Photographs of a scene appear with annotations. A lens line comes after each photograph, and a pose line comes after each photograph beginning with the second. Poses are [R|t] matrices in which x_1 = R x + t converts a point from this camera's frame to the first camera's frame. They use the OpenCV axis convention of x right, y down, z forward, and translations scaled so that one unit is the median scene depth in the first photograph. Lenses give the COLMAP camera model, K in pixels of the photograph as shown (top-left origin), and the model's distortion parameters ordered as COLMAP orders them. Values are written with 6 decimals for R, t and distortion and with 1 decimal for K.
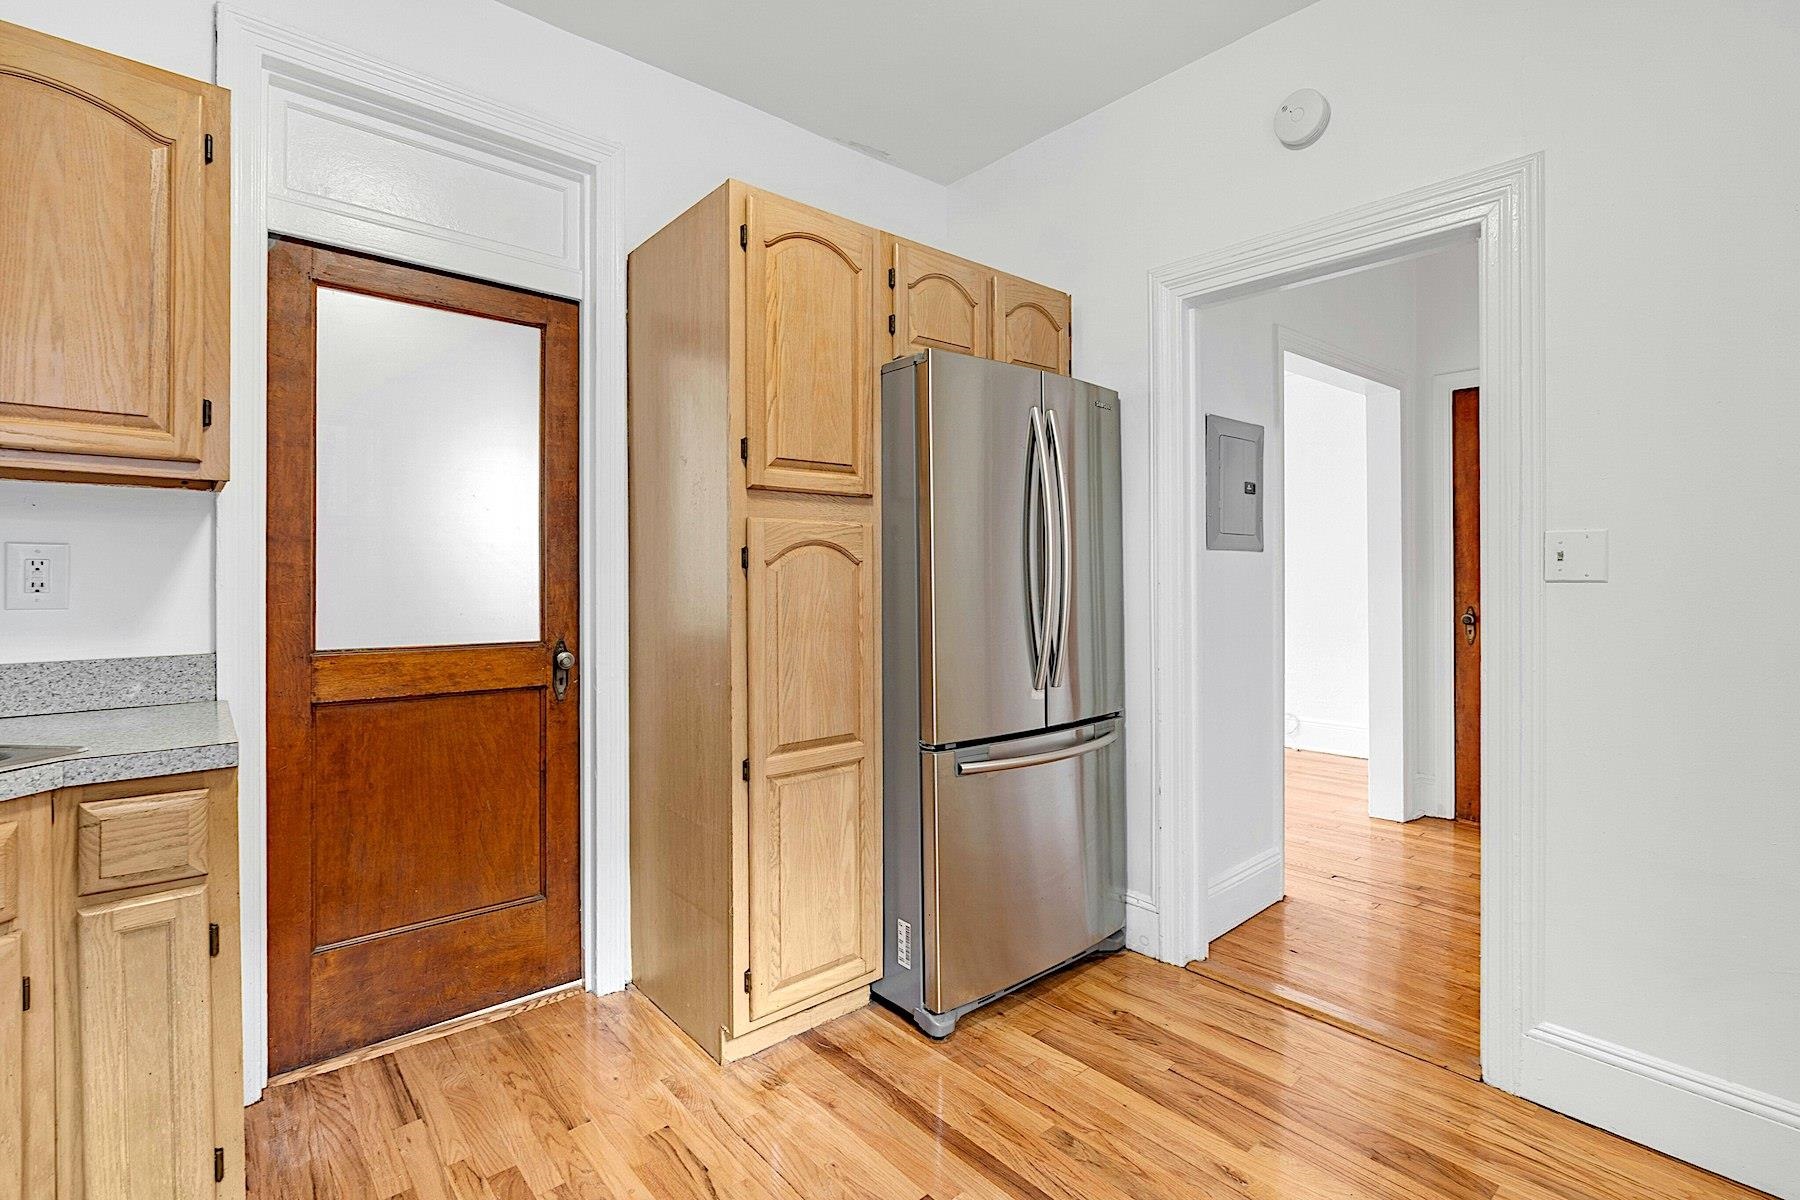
lens RADIAL K [[833.9, 0, 880.5], [0, 833.9, 577.4], [0, 0, 1]] dist [-0.009688, 0.003920]
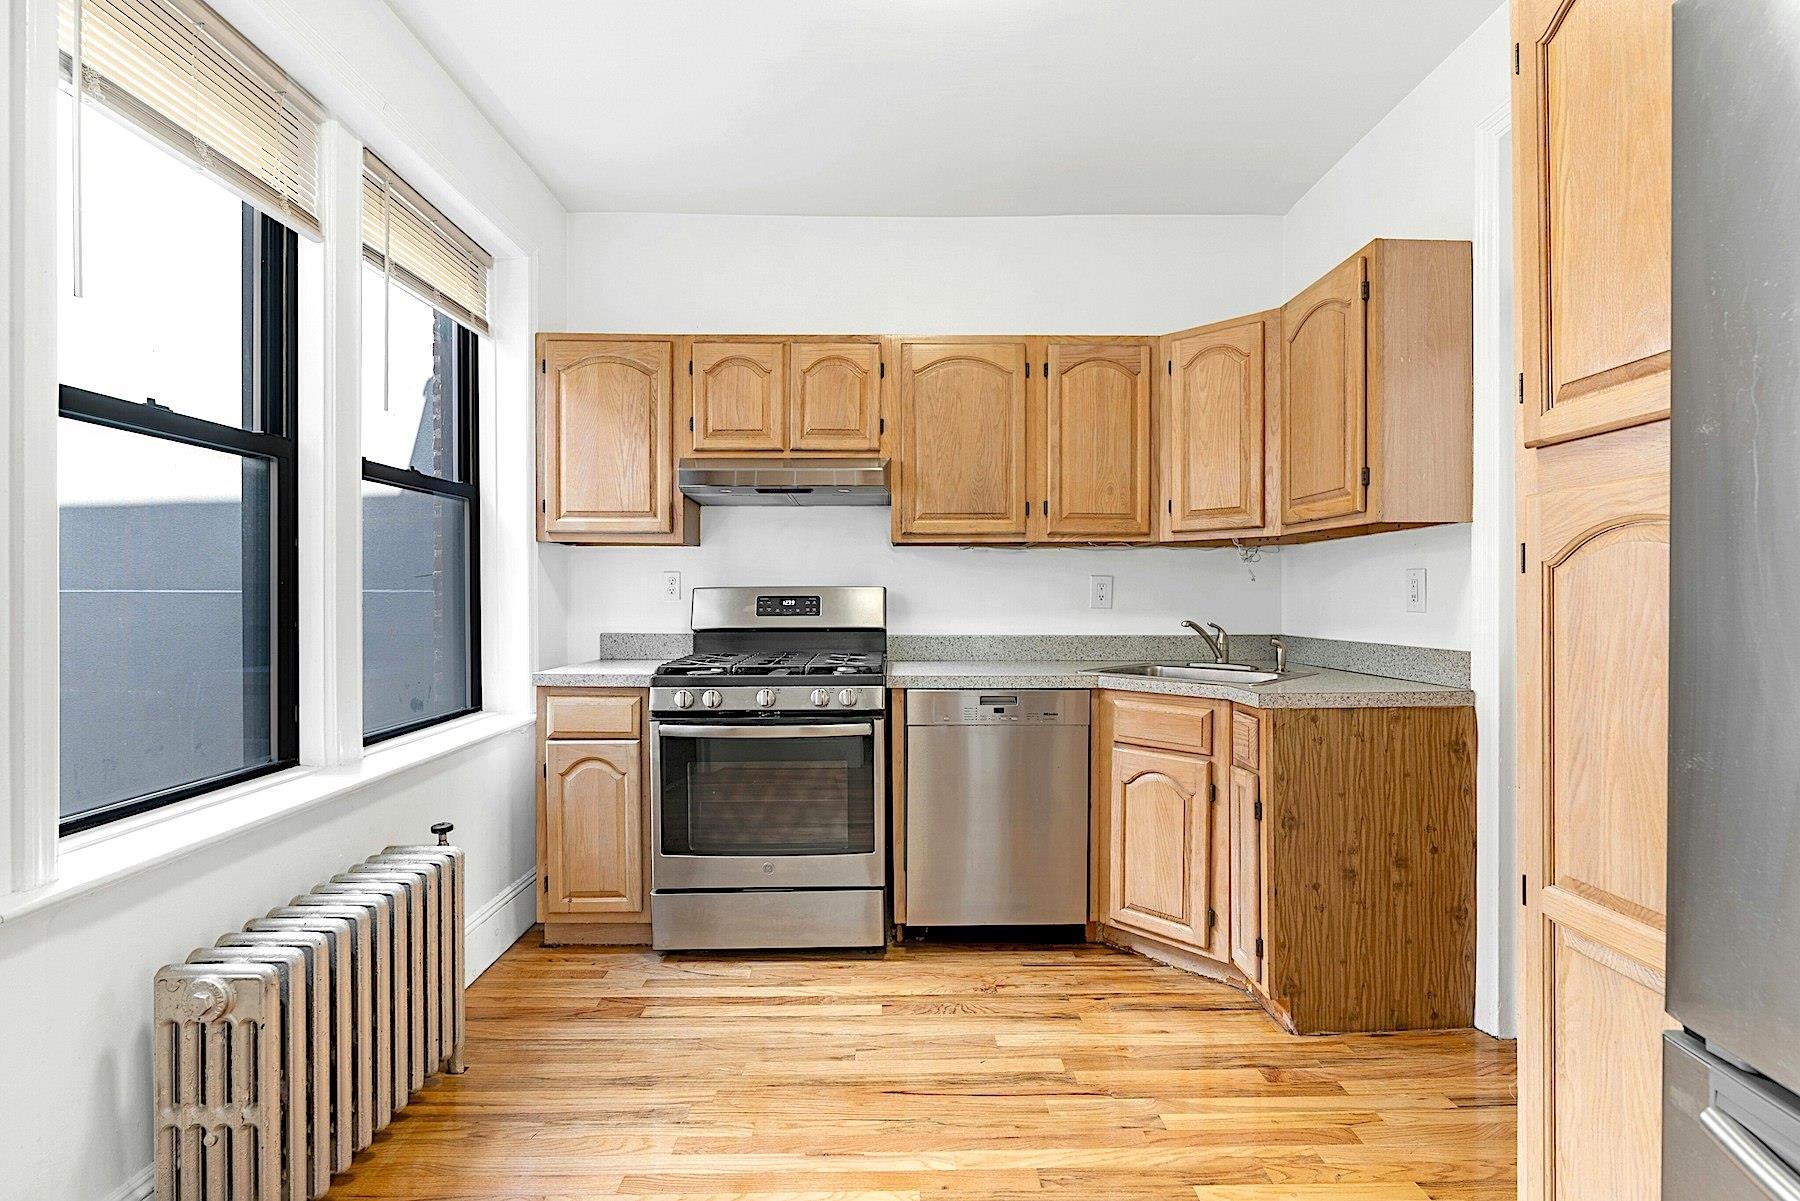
lens RADIAL K [[833.9, 0, 903.4], [0, 833.9, 598.9], [0, 0, 1]] dist [-0.009688, 0.003920]
pose [[-0.643982, 0.005648, -0.765020, 0.617643], [0.004839, 0.999983, 0.003310, 0.003194], [0.765025, -0.001570, -0.643998, 1.011865]]
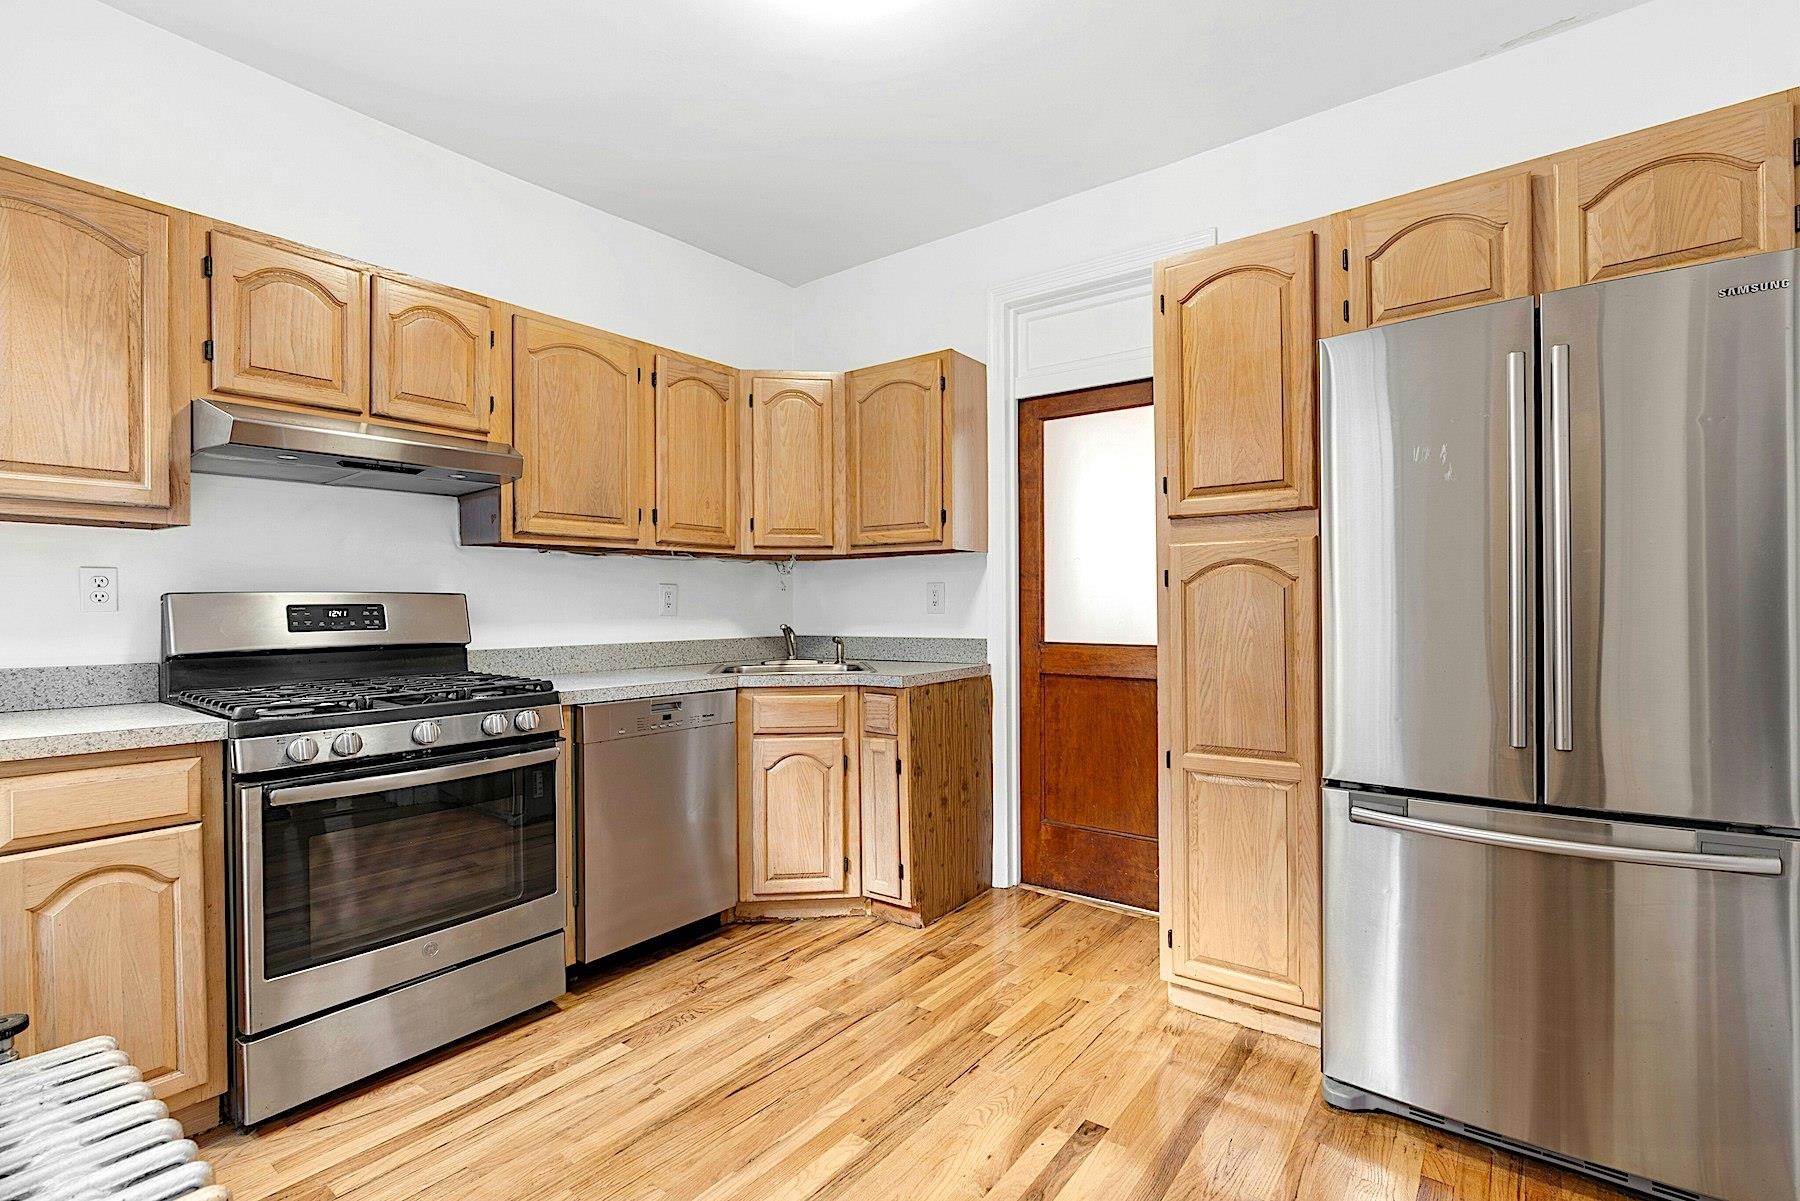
lens RADIAL K [[833.9, 0, 925.0], [0, 833.9, 611.0], [0, 0, 1]] dist [-0.009688, 0.003920]
pose [[0.217778, 0.008894, -0.975958, 0.882948], [0.009490, 0.999892, 0.011230, 0.005603], [0.975952, -0.011707, 0.217670, 0.398389]]
